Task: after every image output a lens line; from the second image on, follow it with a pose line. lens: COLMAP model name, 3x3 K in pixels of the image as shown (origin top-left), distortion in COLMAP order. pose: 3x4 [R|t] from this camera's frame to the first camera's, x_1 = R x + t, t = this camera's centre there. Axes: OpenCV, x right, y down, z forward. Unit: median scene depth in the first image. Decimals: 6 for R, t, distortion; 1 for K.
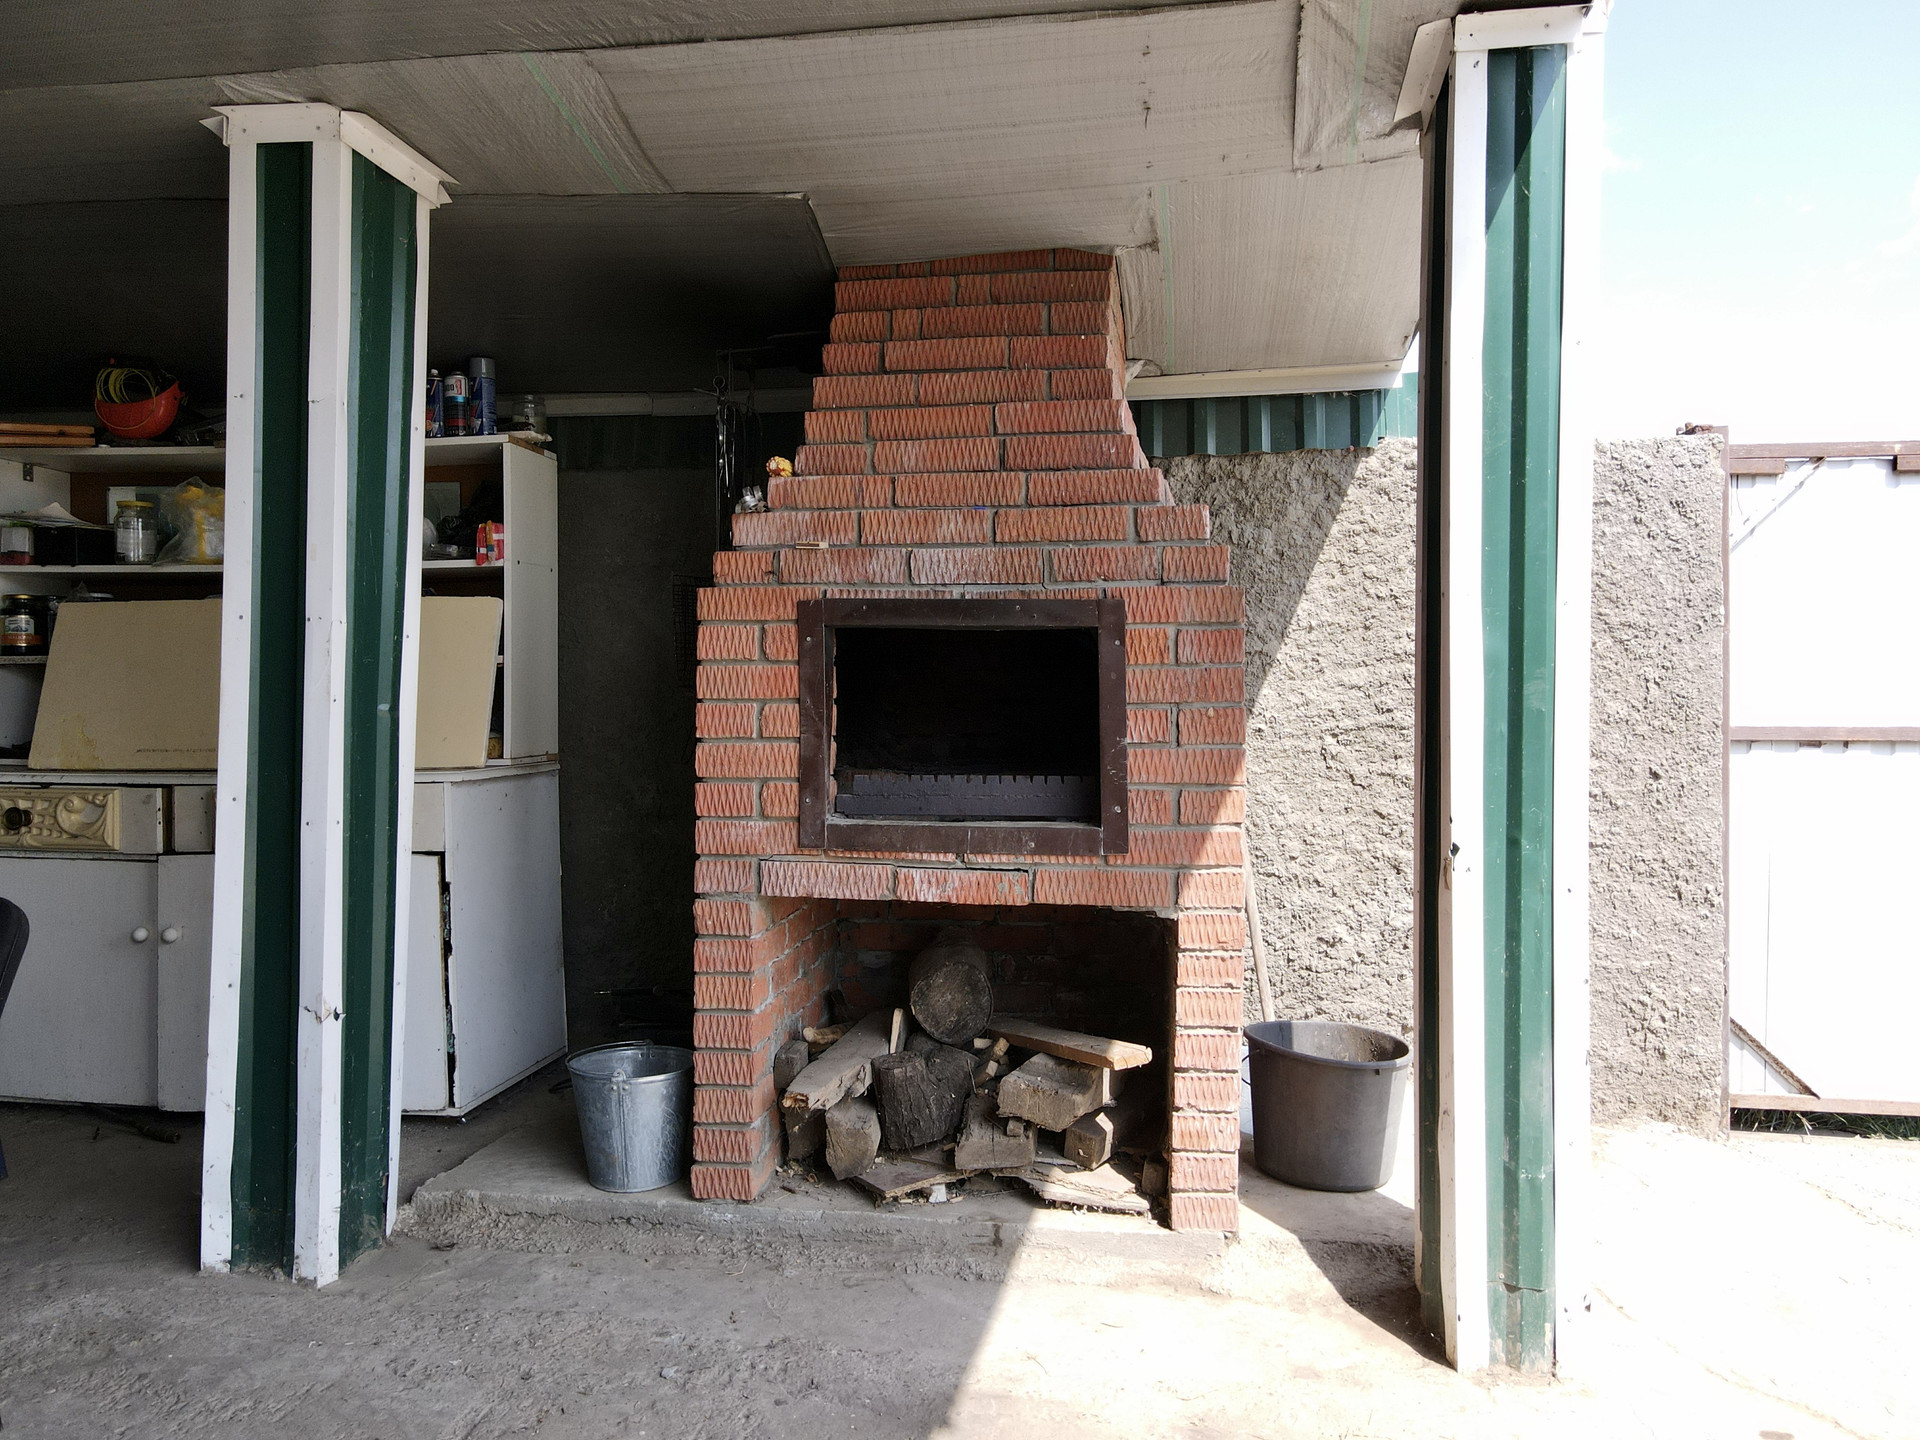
lens RADIAL K [[1441.6, 0, 960.0], [0, 1441.6, 720.0], [0, 0, 1]] dist [0.010306, 0.007432]
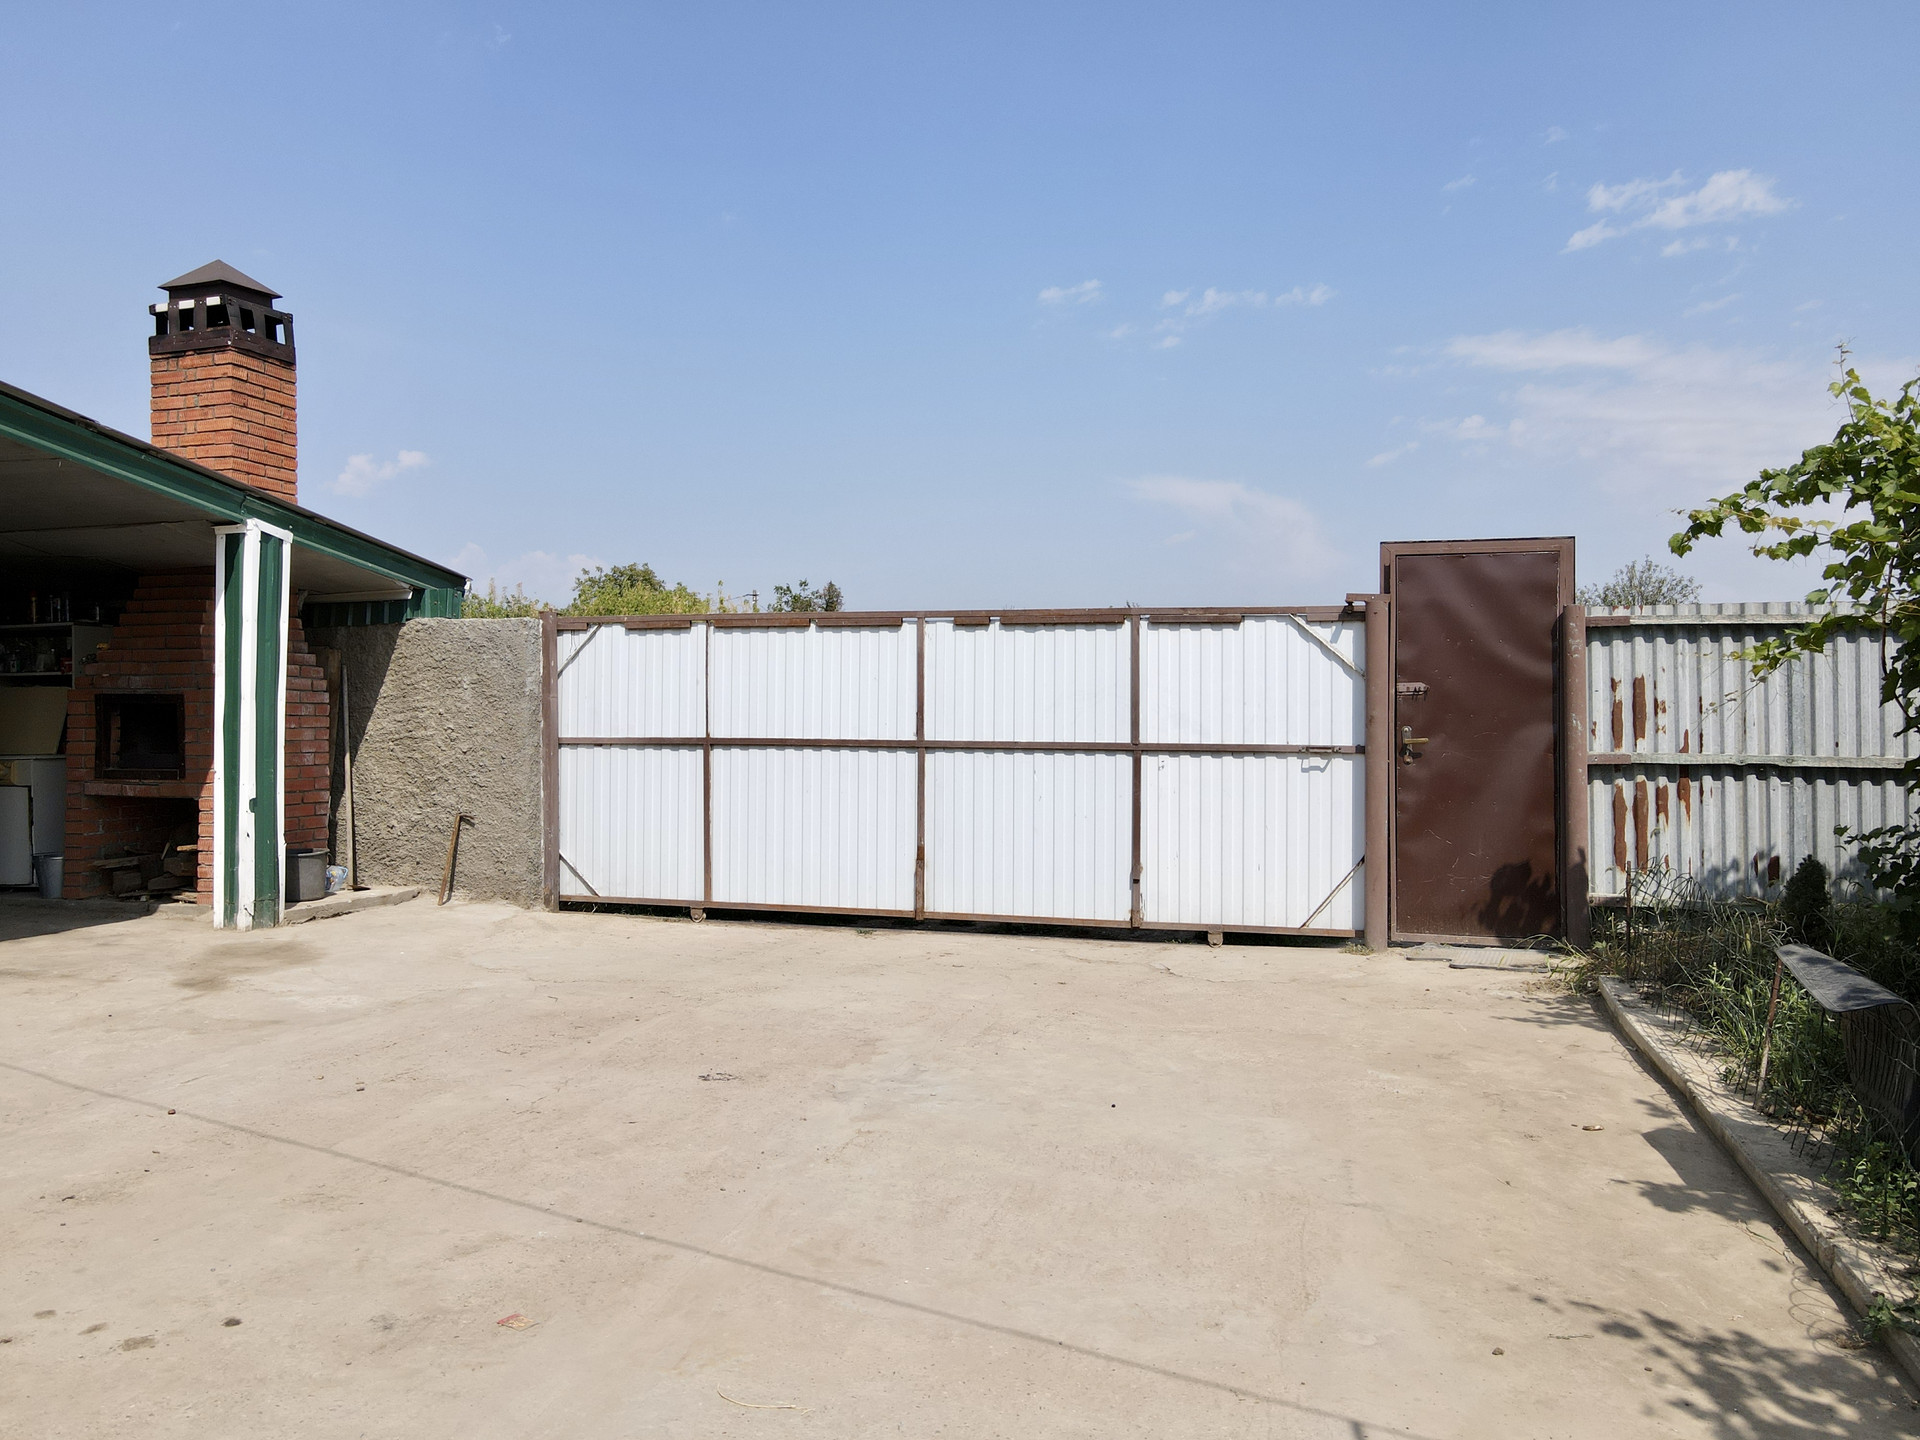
lens RADIAL K [[1466.3, 0, 970.2], [0, 1466.3, 714.9], [0, 0, 1]] dist [0.012848, 0.008396]
pose [[0.990303, -0.004689, -0.138848, 1.610574], [0.001958, 0.999802, -0.019800, 0.017000], [0.138913, 0.019336, 0.990116, -1.345488]]
